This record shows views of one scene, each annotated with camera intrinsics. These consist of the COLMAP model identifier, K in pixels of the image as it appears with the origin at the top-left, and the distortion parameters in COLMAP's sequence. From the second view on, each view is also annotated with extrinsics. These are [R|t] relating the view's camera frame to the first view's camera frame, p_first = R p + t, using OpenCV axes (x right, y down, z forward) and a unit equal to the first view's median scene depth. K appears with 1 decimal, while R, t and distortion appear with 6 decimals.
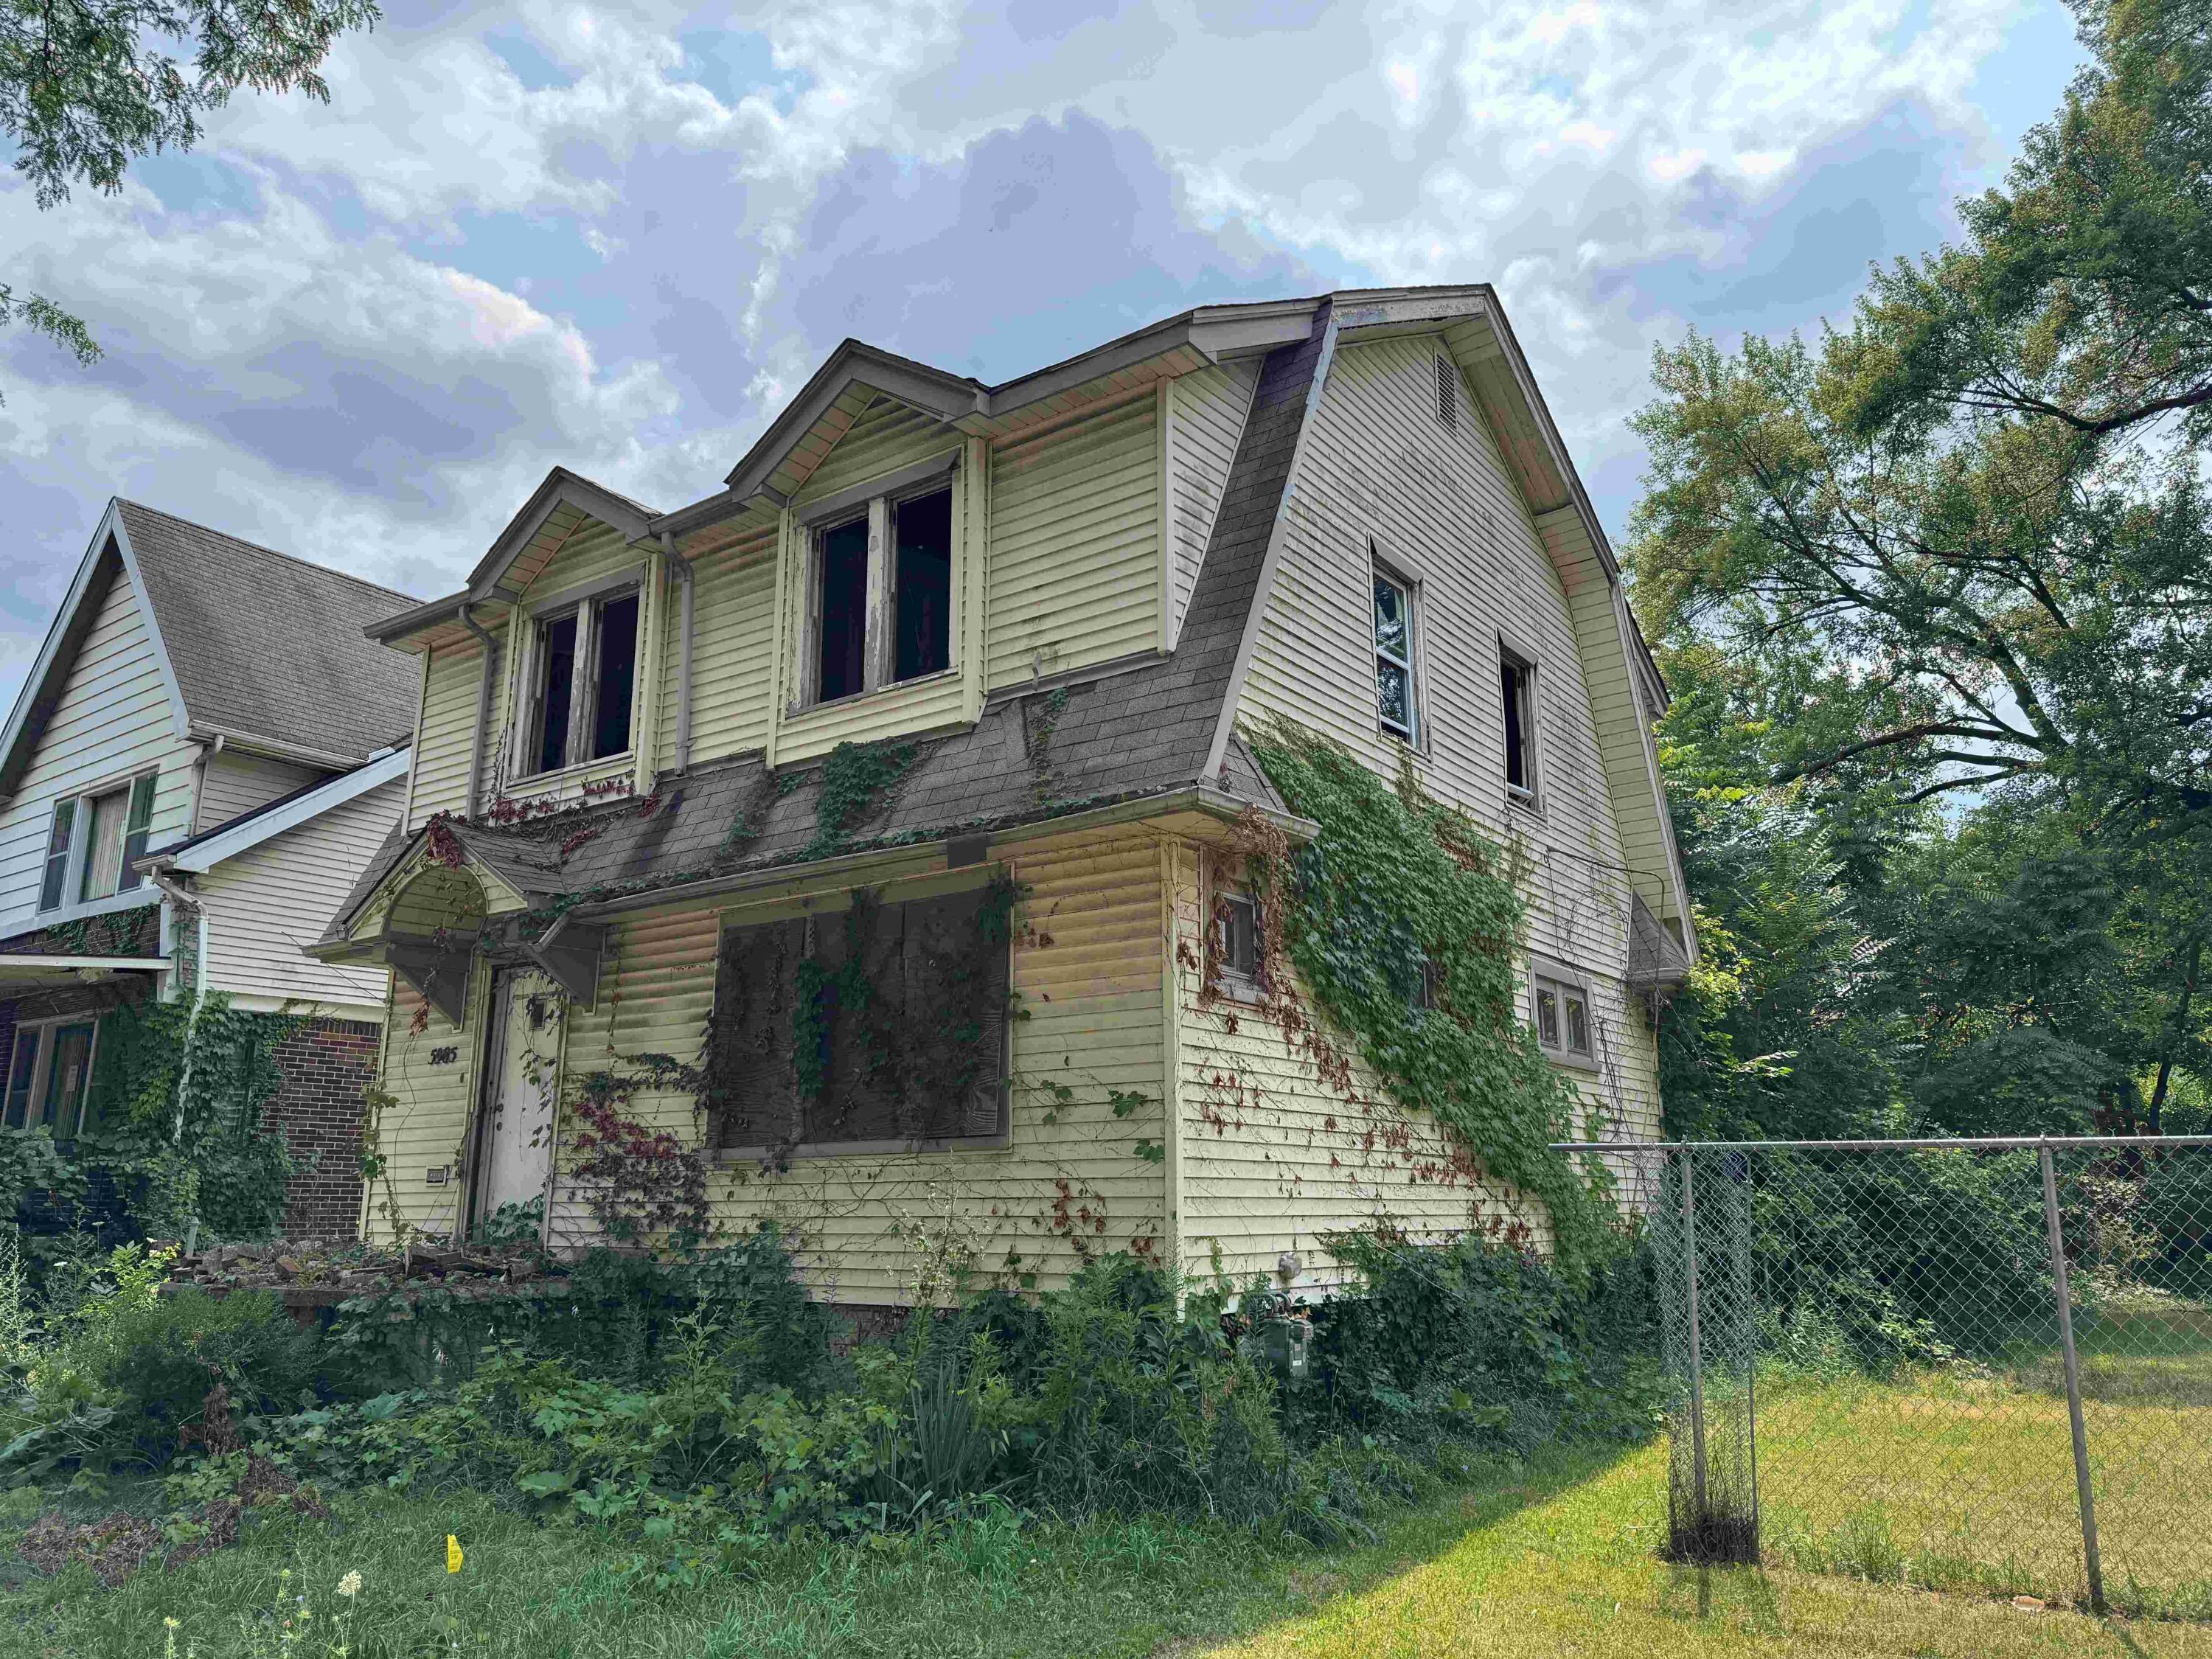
lens RADIAL K [[1550.7, 0, 1106.0], [0, 1550.7, 829.5], [0, 0, 1]] dist [0.174016, -0.394484]
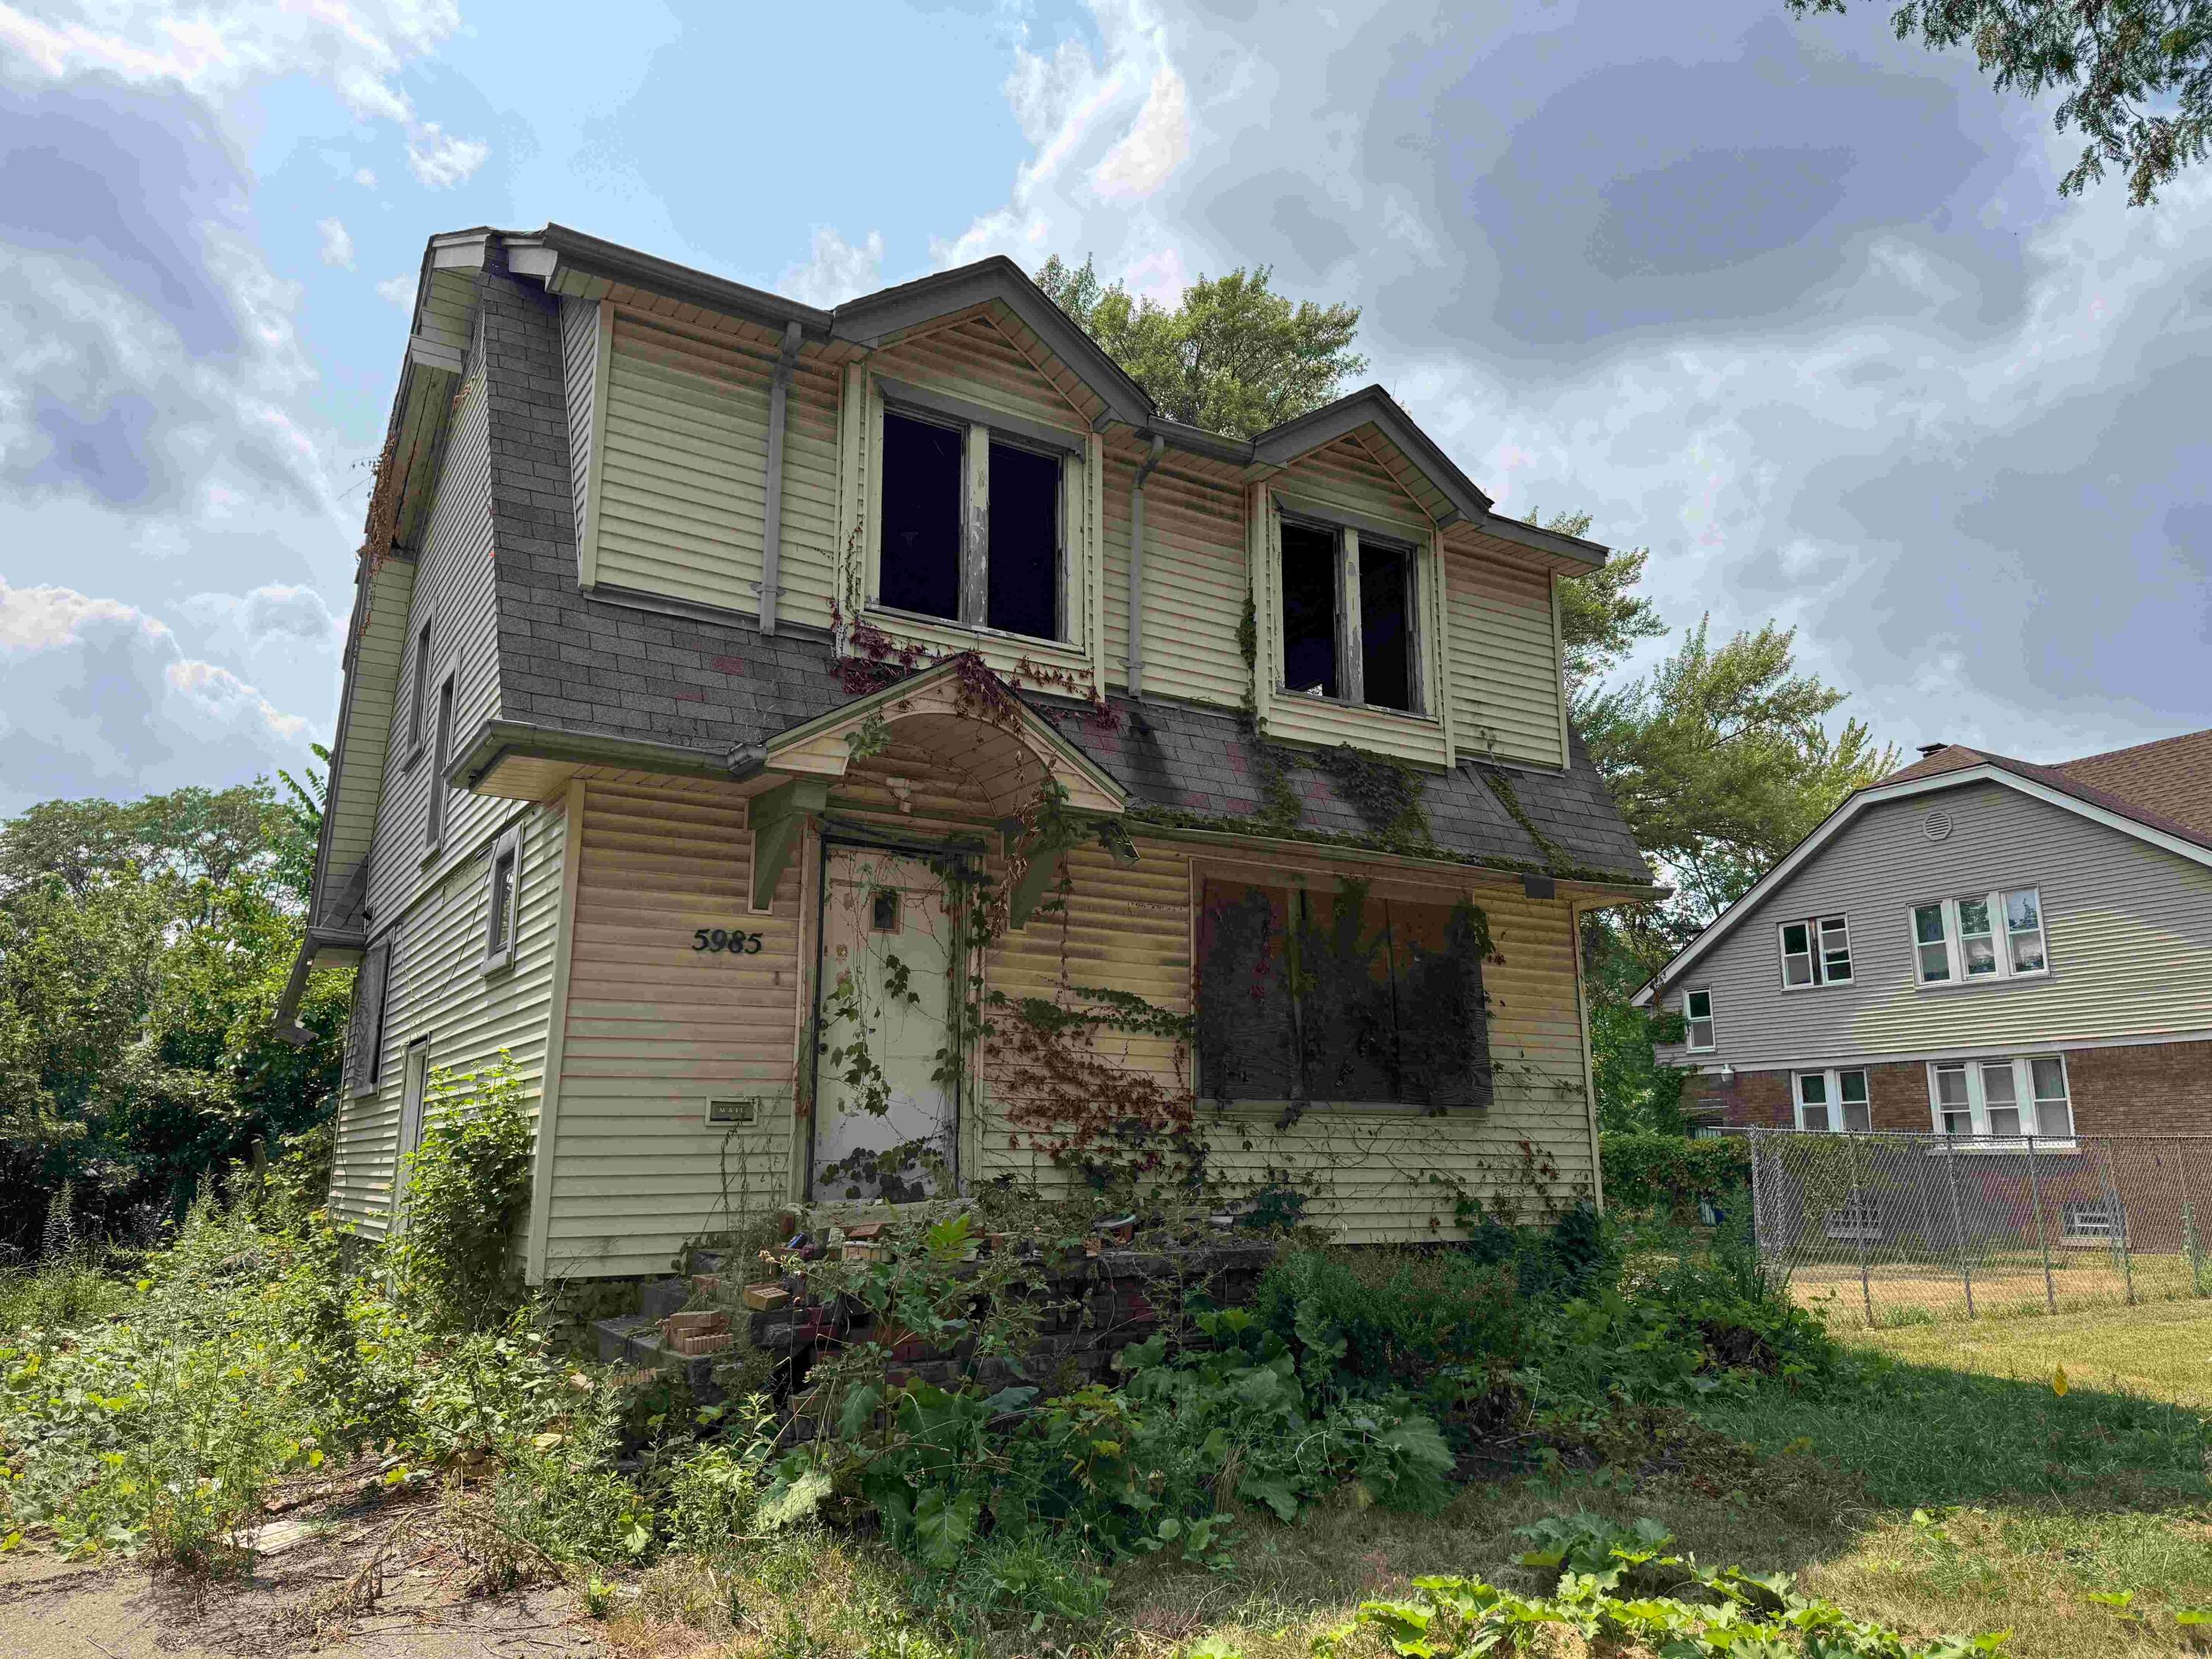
lens RADIAL K [[1550.7, 0, 1106.0], [0, 1550.7, 829.5], [0, 0, 1]] dist [0.174016, -0.394484]
pose [[0.372071, 0.195234, 0.907440, -1.234155], [-0.216395, 0.968936, -0.119738, 0.174909], [-0.902628, -0.151814, 0.402760, 0.705621]]
